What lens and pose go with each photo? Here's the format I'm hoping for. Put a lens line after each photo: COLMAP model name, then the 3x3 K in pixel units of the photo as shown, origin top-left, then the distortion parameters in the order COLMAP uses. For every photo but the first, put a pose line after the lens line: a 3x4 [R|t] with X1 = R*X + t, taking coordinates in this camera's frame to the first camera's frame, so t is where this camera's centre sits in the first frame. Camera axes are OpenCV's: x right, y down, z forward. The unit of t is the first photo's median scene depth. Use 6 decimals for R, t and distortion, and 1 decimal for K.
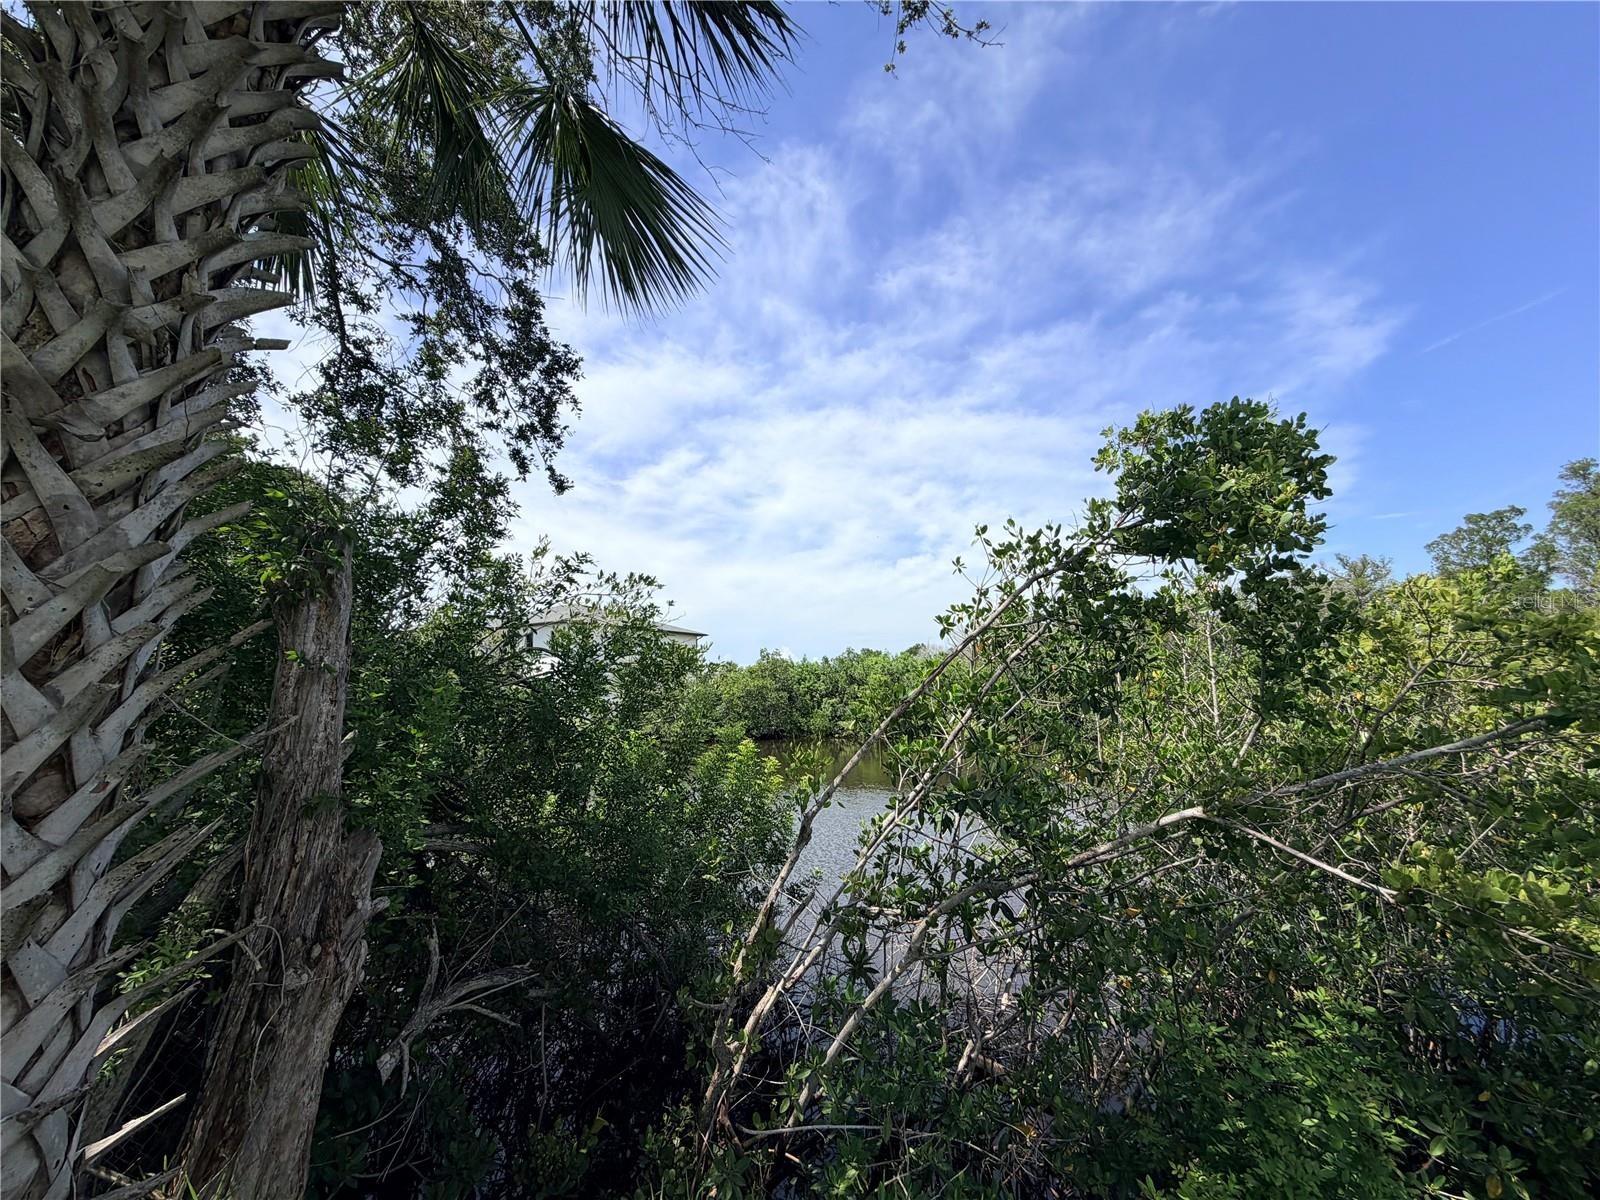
lens RADIAL K [[637.0, 0, 794.0], [0, 637.0, 607.9], [0, 0, 1]] dist [-0.000567, -0.000491]
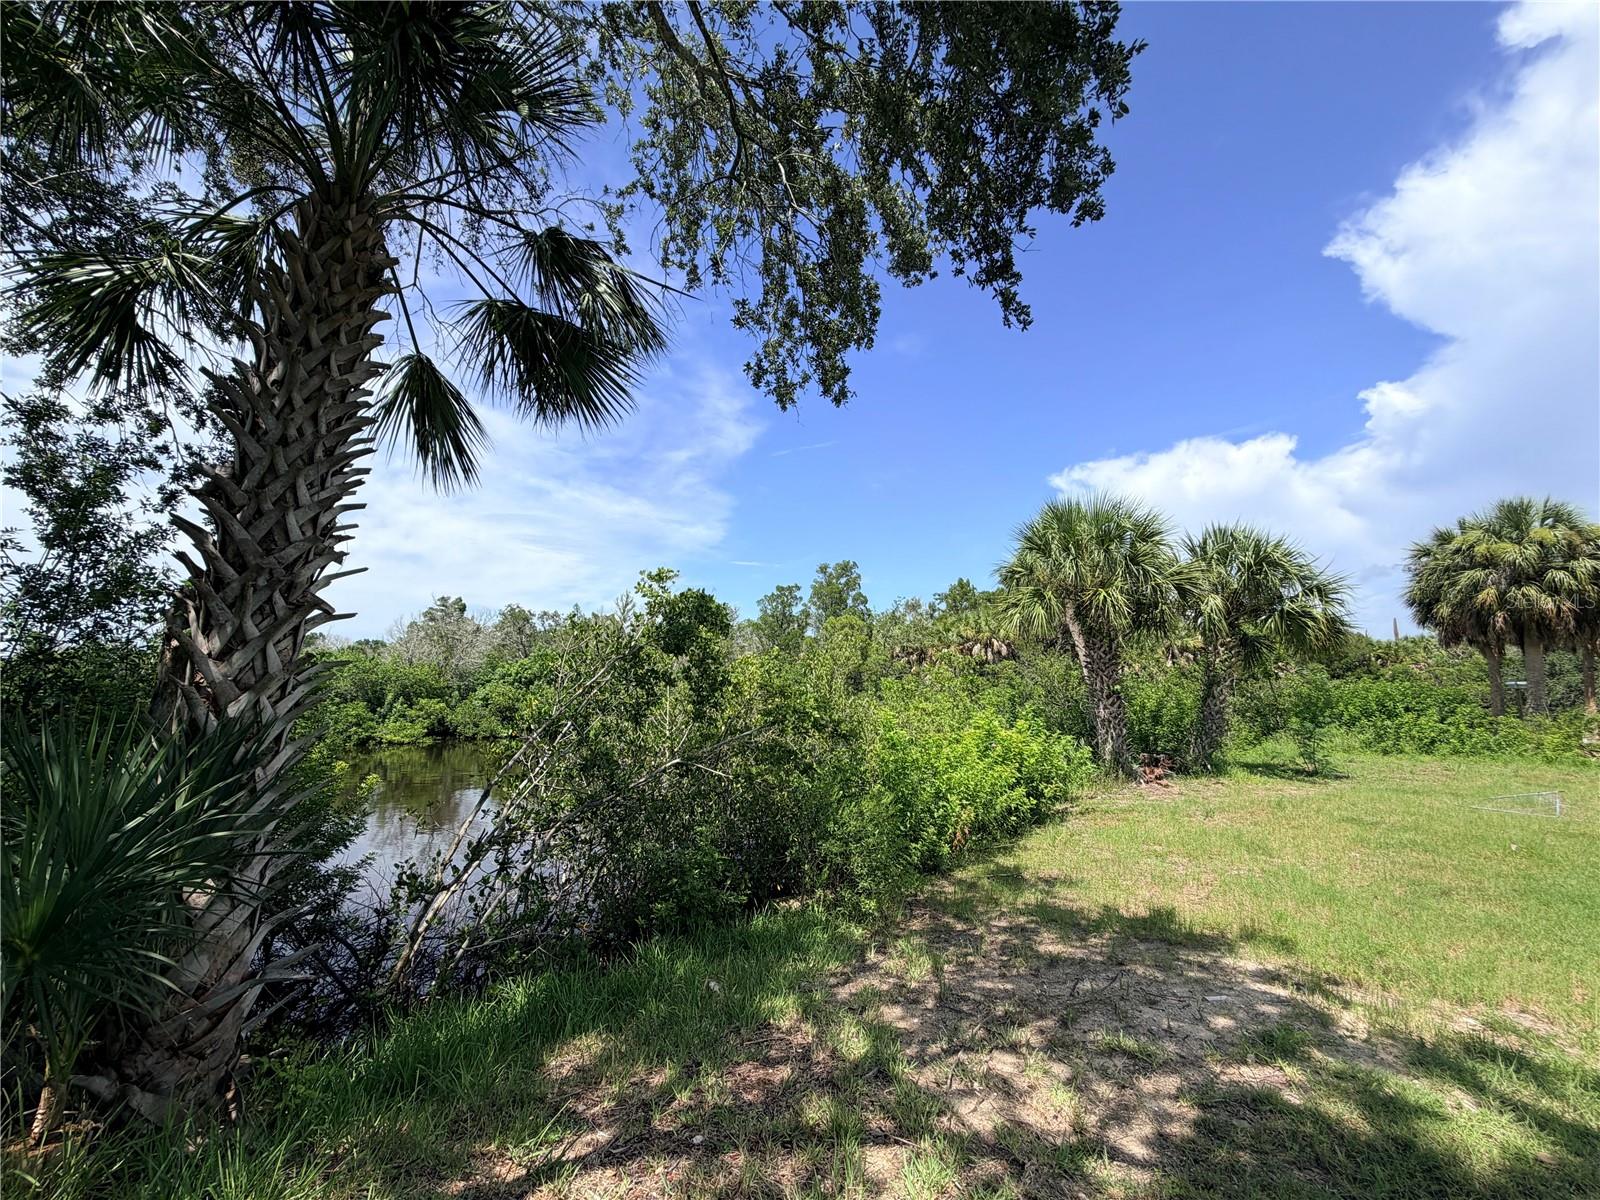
lens RADIAL K [[637.0, 0, 797.5], [0, 637.0, 600.2], [0, 0, 1]] dist [-0.000567, -0.000491]
pose [[0.653066, 0.118807, 0.747924, -0.751467], [-0.109429, 0.992057, -0.062037, -0.154464], [-0.749353, -0.041331, 0.660879, -0.740537]]
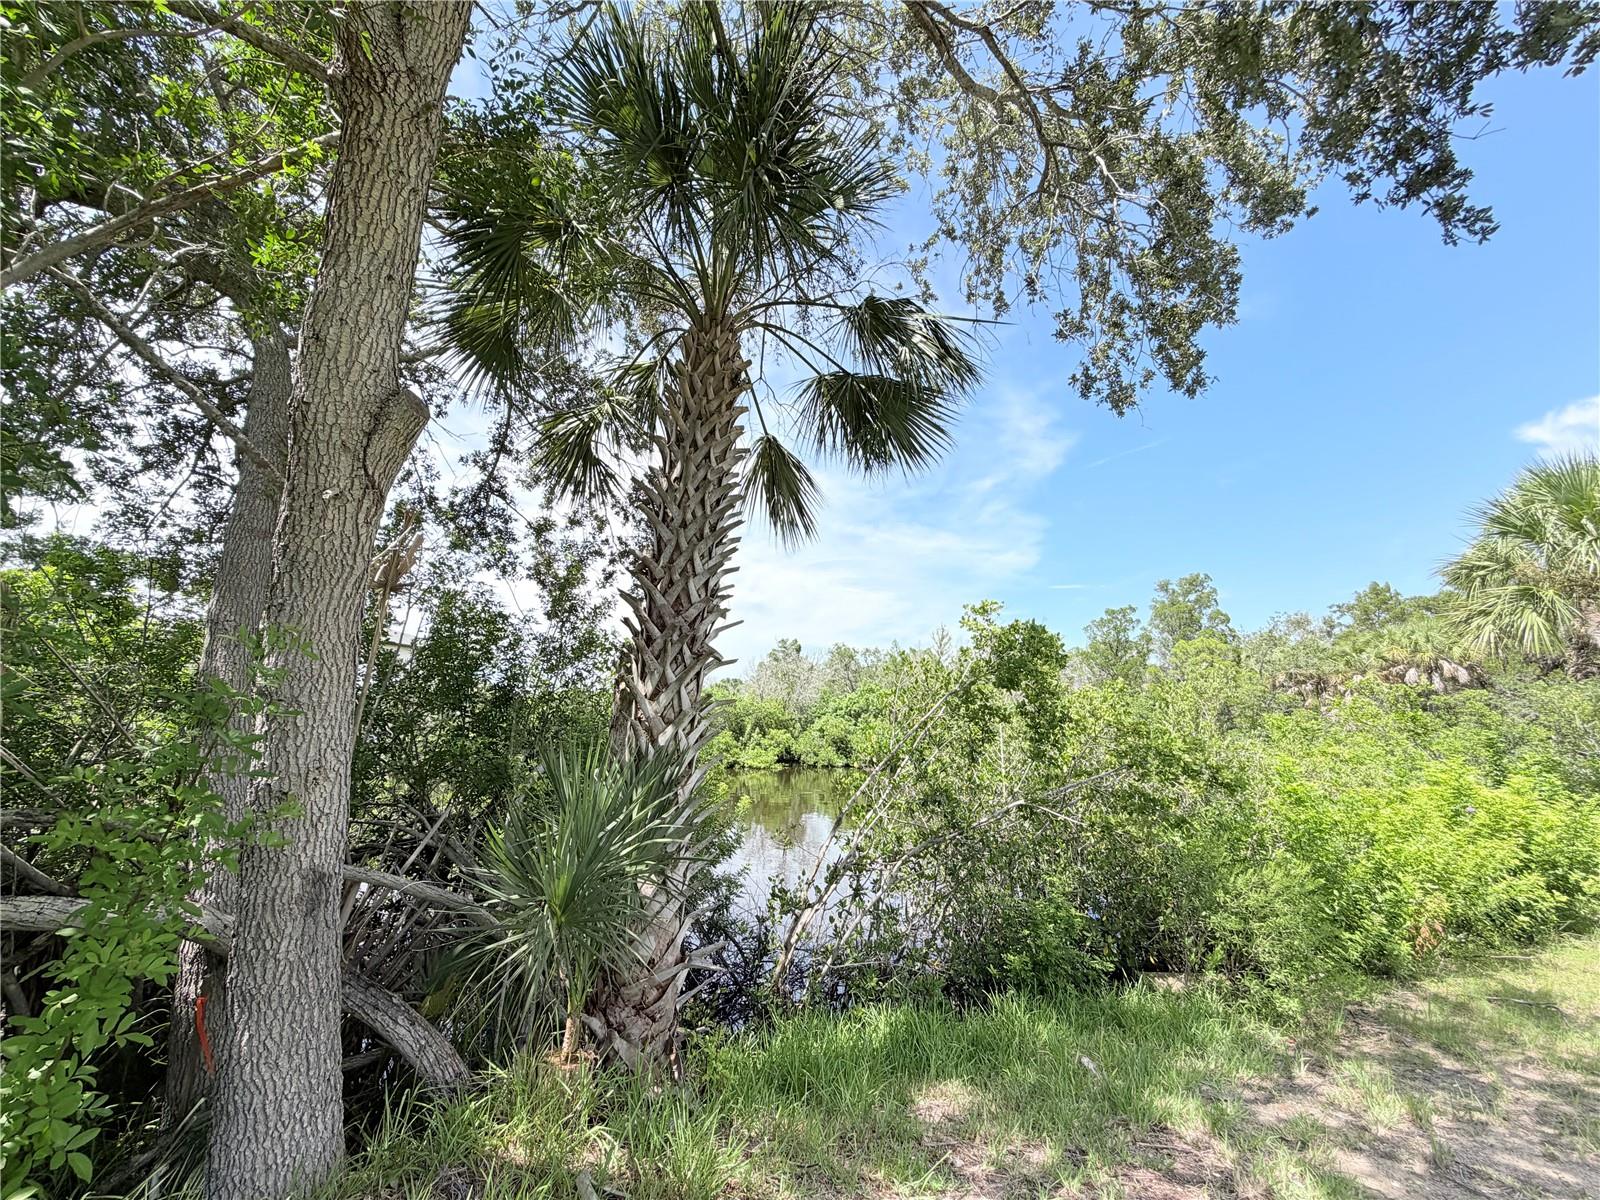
lens RADIAL K [[637.0, 0, 794.5], [0, 637.0, 599.7], [0, 0, 1]] dist [-0.000567, -0.000491]
pose [[0.932438, 0.092193, 0.349370, -0.780483], [-0.072632, 0.994989, -0.068712, -0.157402], [-0.353954, 0.038694, 0.934462, -0.713556]]
